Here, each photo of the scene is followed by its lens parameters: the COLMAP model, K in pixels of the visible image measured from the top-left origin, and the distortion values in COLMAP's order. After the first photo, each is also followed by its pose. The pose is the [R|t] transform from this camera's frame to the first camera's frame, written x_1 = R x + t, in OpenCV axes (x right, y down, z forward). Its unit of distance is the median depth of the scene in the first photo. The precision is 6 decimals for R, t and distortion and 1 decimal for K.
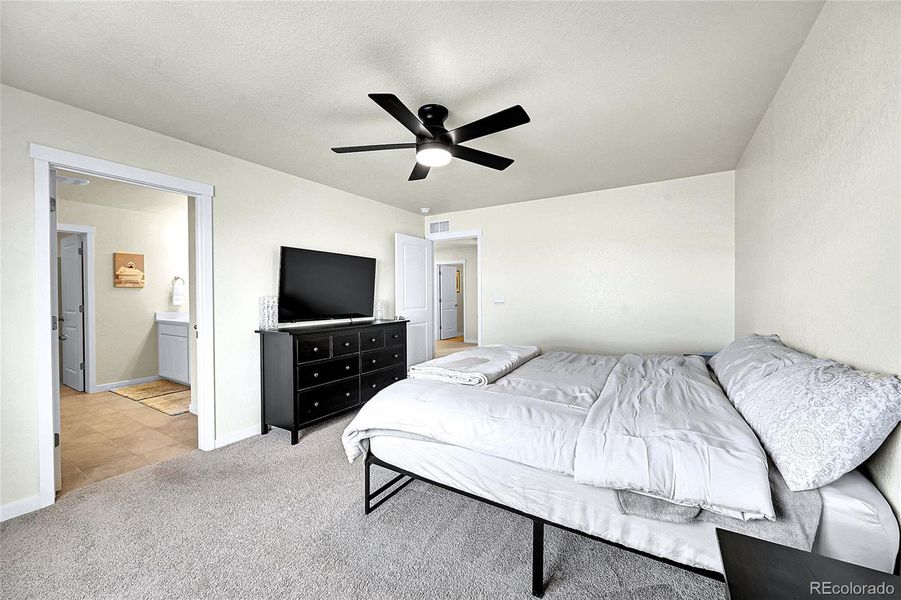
lens RADIAL K [[350.0, 0, 449.4], [0, 350.0, 299.4], [0, 0, 1]] dist [0.000141, -0.000018]
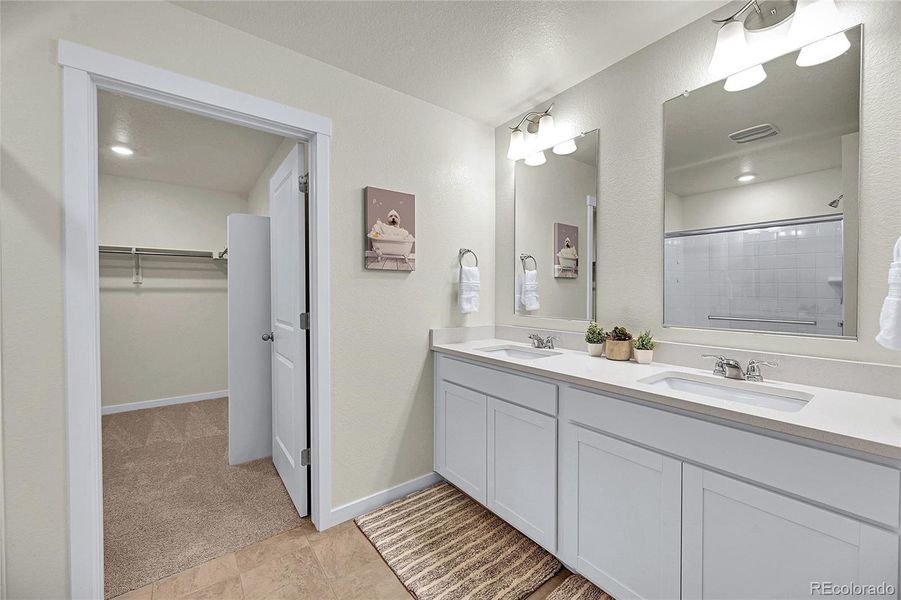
lens RADIAL K [[350.0, 0, 452.1], [0, 350.0, 296.6], [0, 0, 1]] dist [0.000141, -0.000018]
pose [[0.930343, 0.006372, -0.366635, -0.688454], [-0.006915, 0.999976, -0.000168, -0.003661], [0.366626, 0.002692, 0.930365, 0.634031]]
